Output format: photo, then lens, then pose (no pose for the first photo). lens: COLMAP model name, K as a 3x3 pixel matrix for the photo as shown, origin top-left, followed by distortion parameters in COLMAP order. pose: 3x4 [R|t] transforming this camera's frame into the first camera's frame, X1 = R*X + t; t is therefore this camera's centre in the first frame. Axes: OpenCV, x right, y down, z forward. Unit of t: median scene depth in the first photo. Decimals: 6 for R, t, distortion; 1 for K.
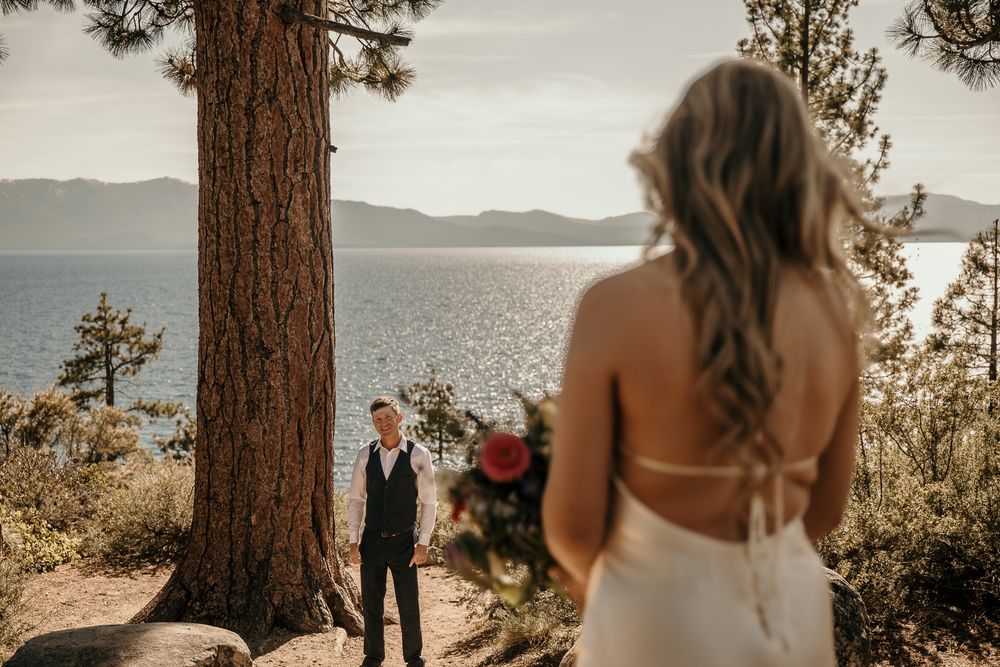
lens RADIAL K [[1364.8, 0, 500.3], [0, 1364.8, 330.2], [0, 0, 1]] dist [0.070953, 0.000000]
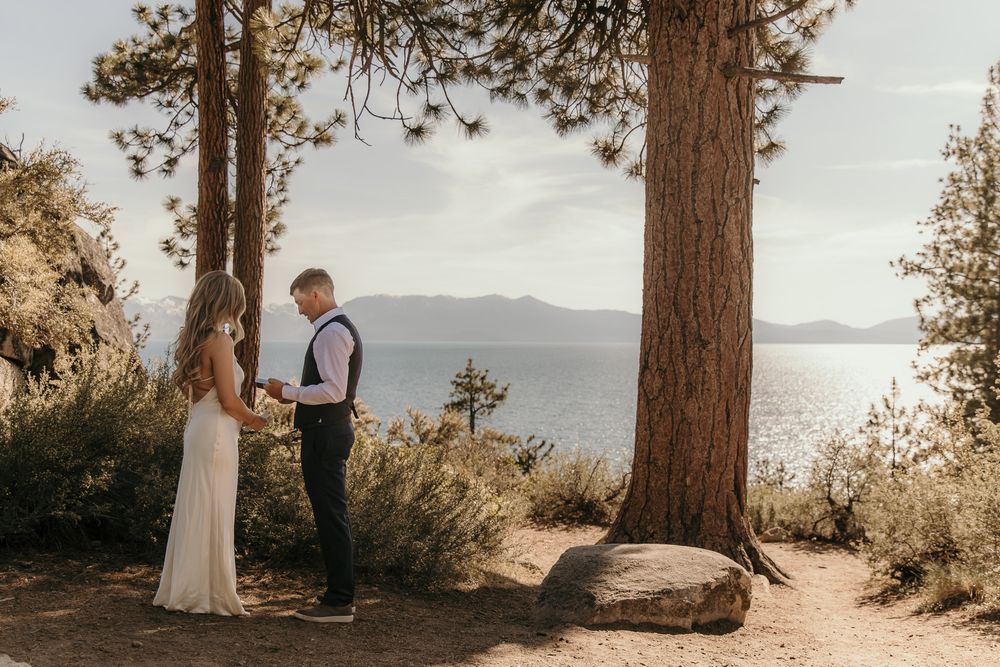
lens RADIAL K [[945.8, 0, 498.6], [0, 945.8, 336.1], [0, 0, 1]] dist [-0.004690, 0.000000]
pose [[0.970997, 0.014558, -0.238647, -0.145782], [-0.029268, 0.997875, -0.058212, 0.063816], [0.237292, 0.063509, 0.969360, 0.133128]]
